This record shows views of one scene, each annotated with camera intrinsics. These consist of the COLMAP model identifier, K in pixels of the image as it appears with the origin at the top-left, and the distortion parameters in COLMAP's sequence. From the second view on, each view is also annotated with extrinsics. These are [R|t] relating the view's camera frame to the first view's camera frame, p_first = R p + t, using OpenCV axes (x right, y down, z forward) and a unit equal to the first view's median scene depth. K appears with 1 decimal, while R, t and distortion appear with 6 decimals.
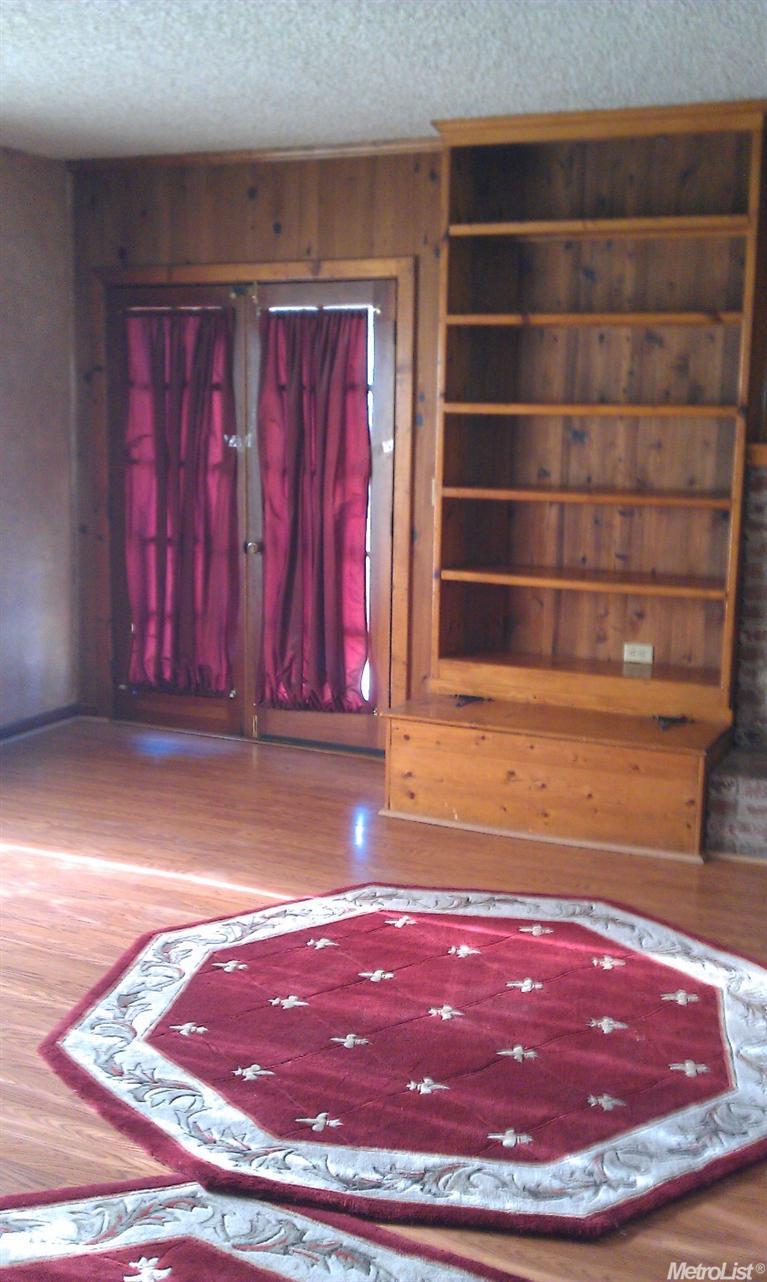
lens RADIAL K [[1335.3, 0, 383.5], [0, 1335.3, 641.0], [0, 0, 1]] dist [0.074341, -0.343859]
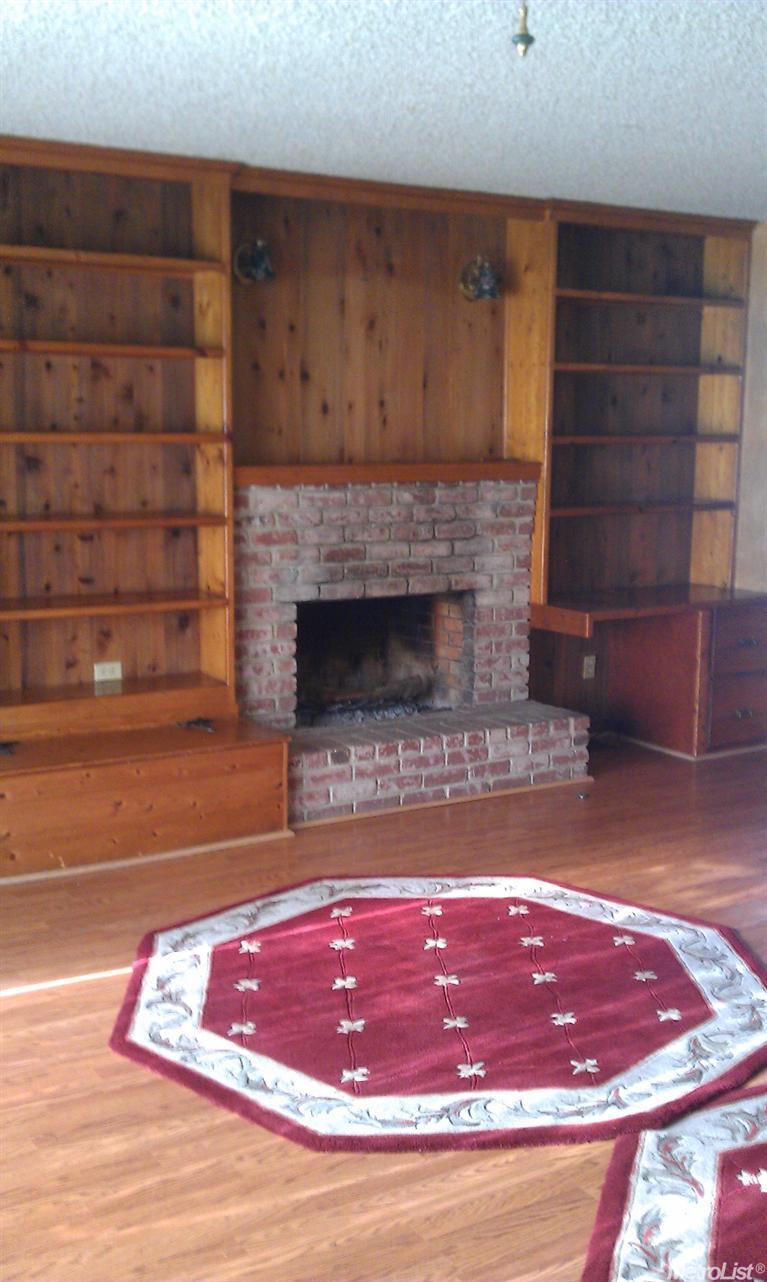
lens RADIAL K [[1335.3, 0, 383.5], [0, 1335.3, 641.0], [0, 0, 1]] dist [0.074341, -0.343859]
pose [[0.564831, -0.136002, 0.813922, -0.714358], [0.142546, 0.987579, 0.066098, -0.070754], [-0.812801, 0.078687, 0.577202, 0.310318]]
